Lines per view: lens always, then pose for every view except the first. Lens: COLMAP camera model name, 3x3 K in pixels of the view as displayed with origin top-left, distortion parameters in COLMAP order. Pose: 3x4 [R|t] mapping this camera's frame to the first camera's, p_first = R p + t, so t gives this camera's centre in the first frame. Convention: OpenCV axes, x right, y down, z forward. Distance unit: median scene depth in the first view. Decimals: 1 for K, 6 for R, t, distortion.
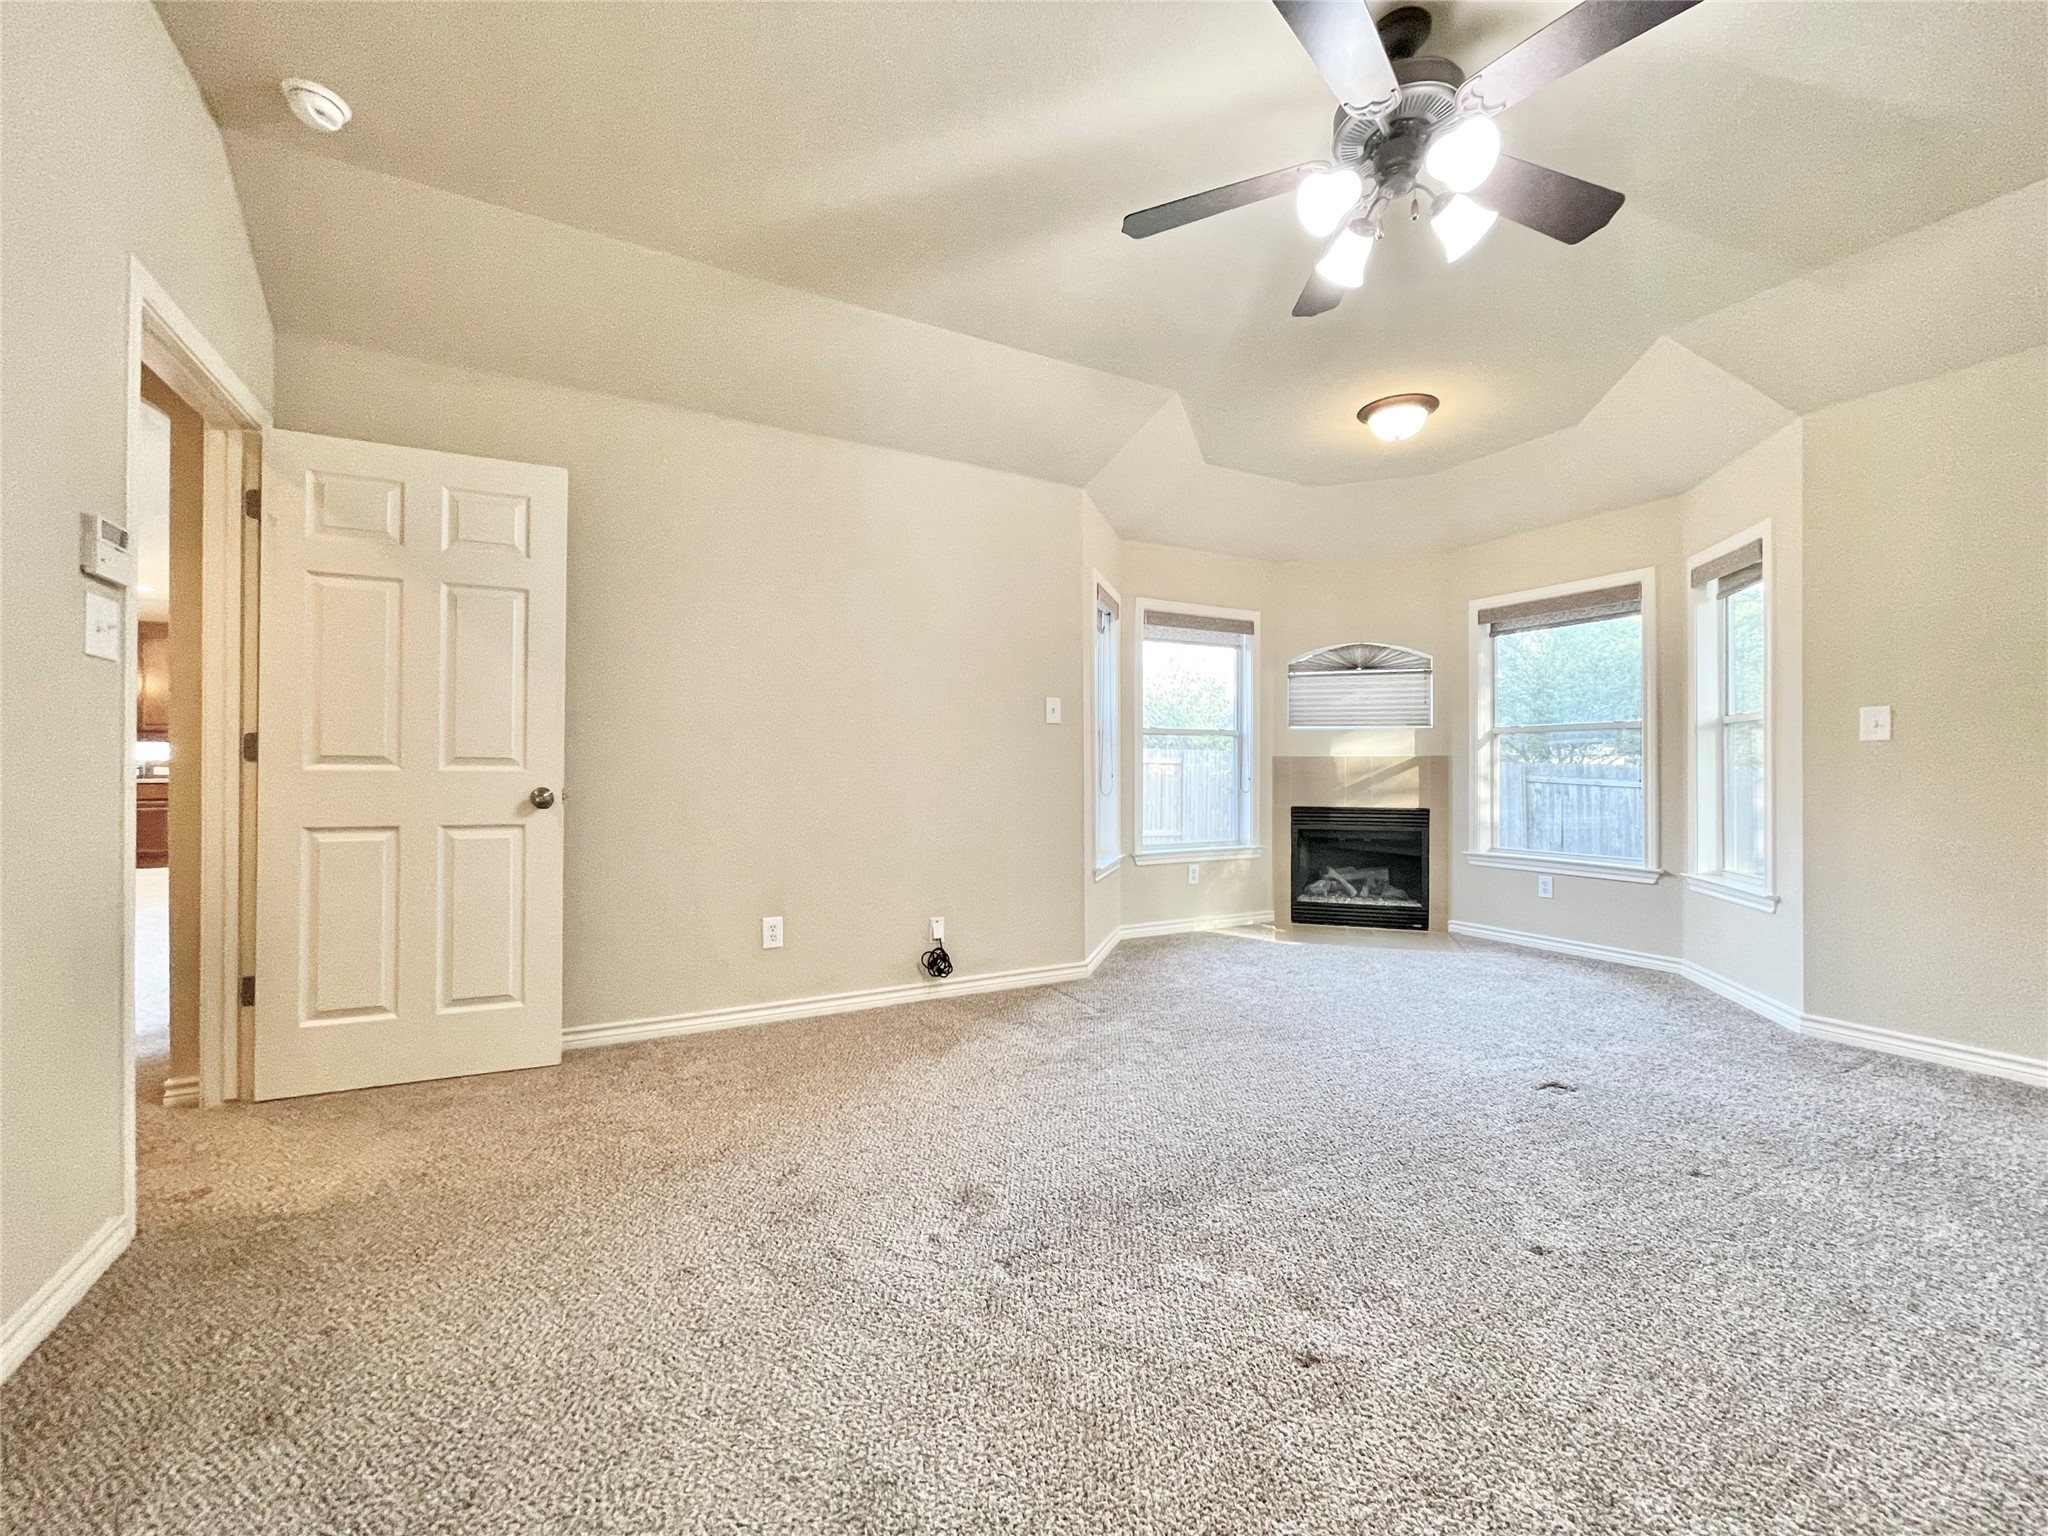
lens RADIAL K [[832.1, 0, 1010.9], [0, 832.1, 765.5], [0, 0, 1]] dist [0.000491, 0.000358]
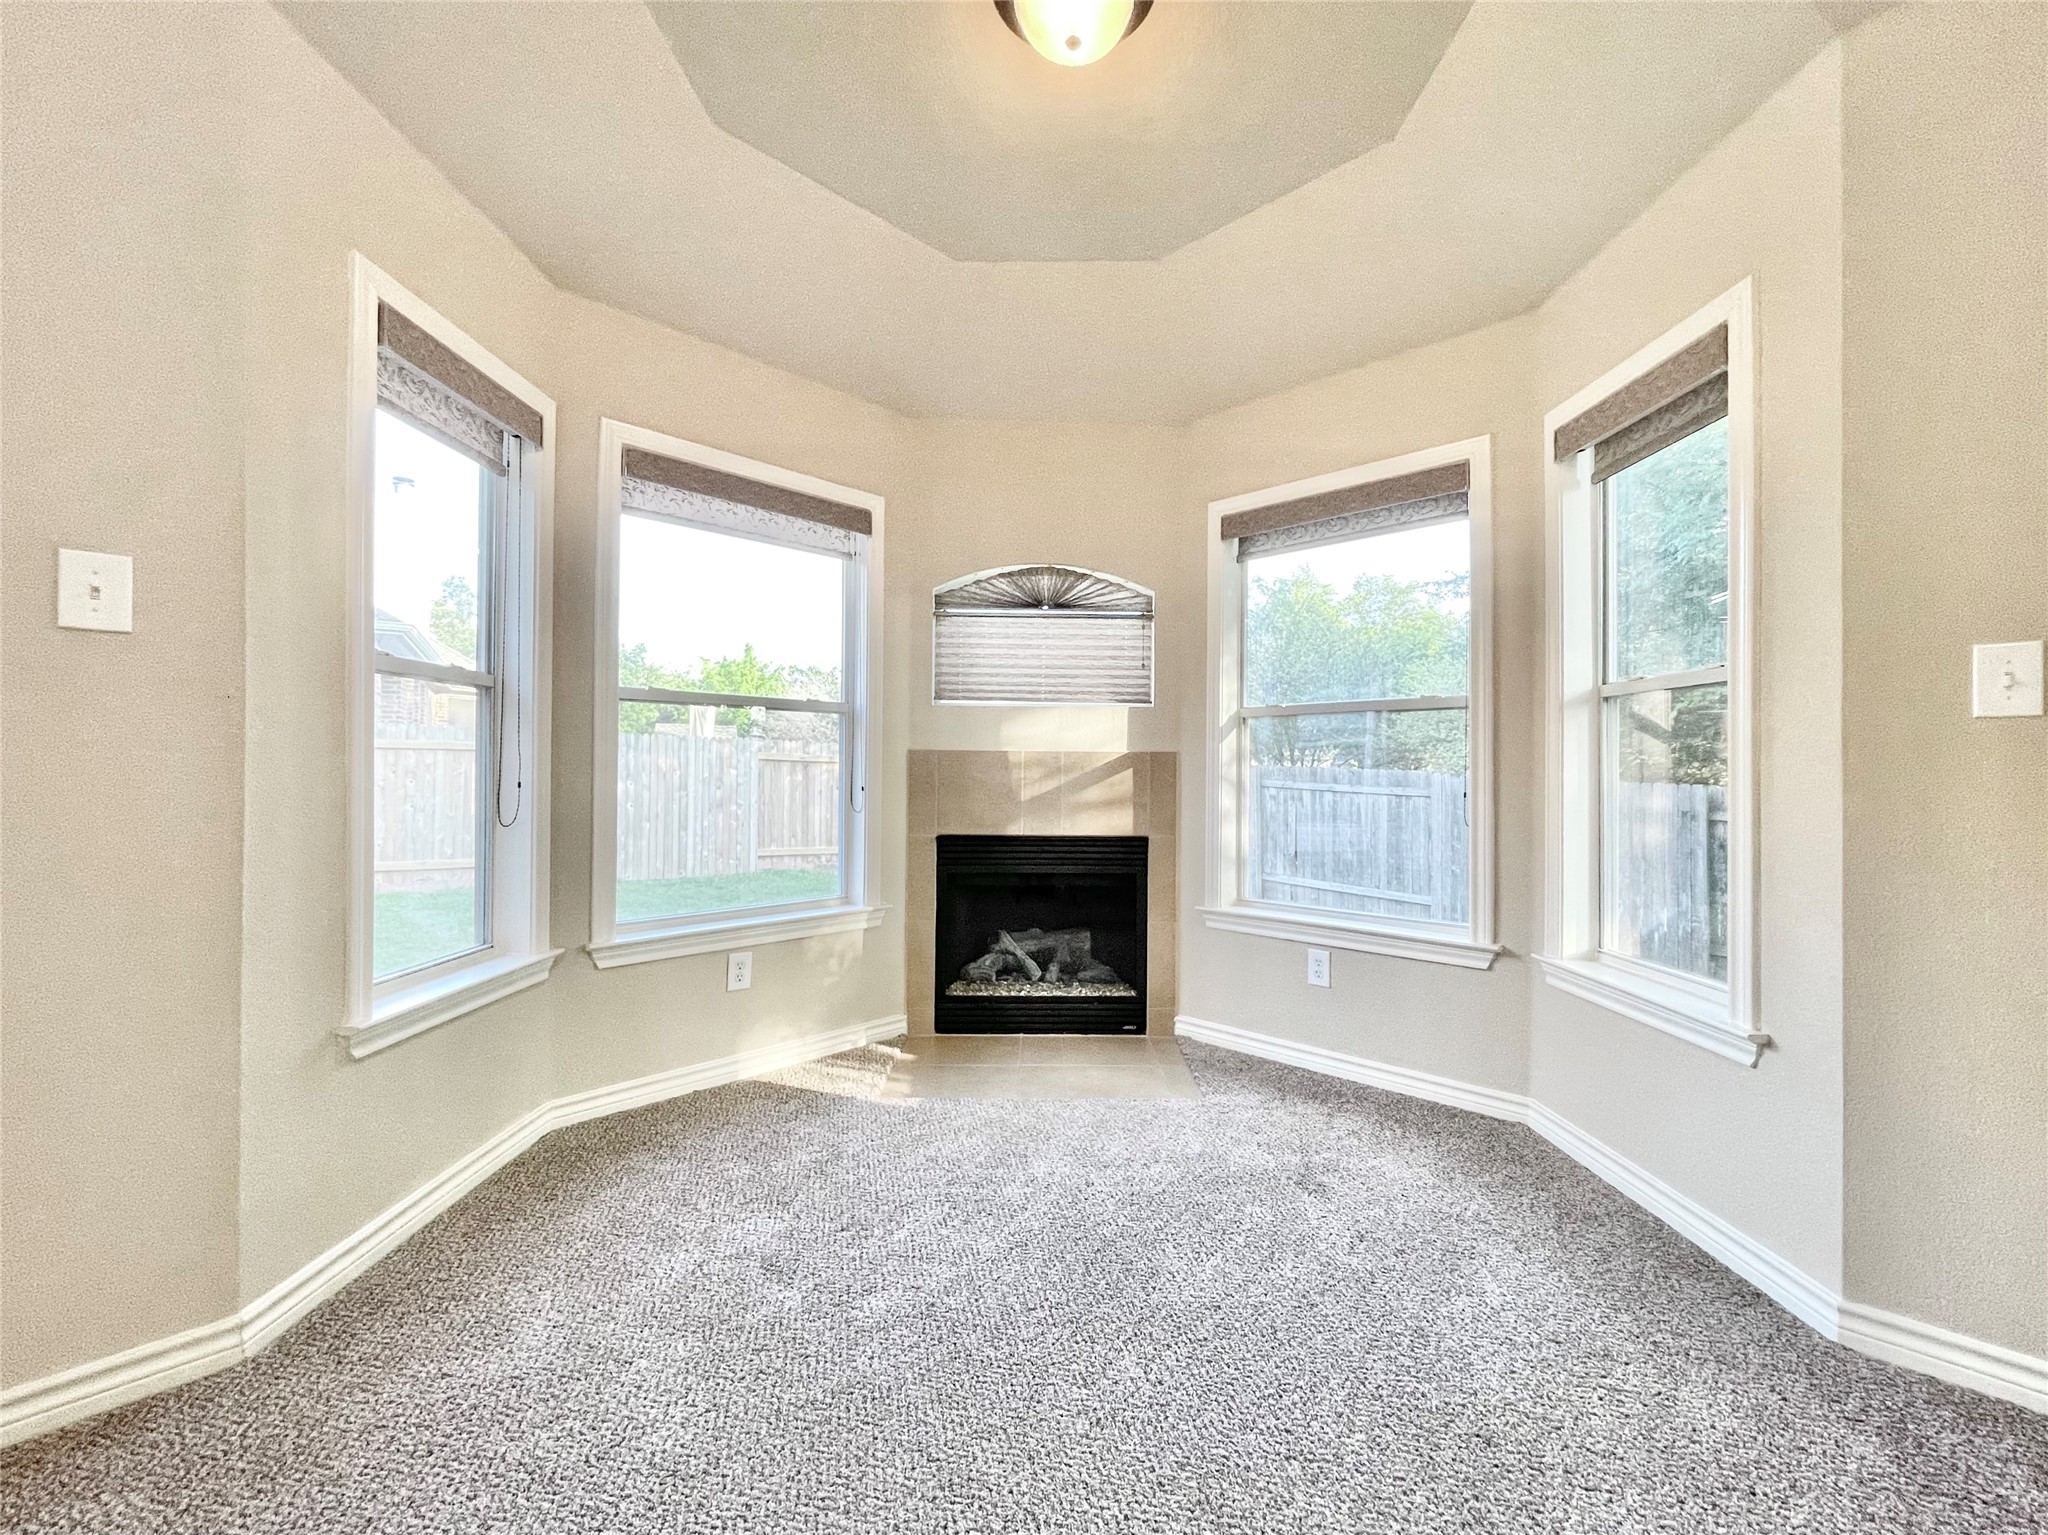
lens RADIAL K [[832.1, 0, 1034.4], [0, 832.1, 765.1], [0, 0, 1]] dist [0.000491, 0.000358]
pose [[0.953509, 0.007254, 0.301277, 0.234656], [-0.007002, 0.999974, -0.001914, 0.000475], [-0.301283, -0.000284, 0.953535, 0.435269]]
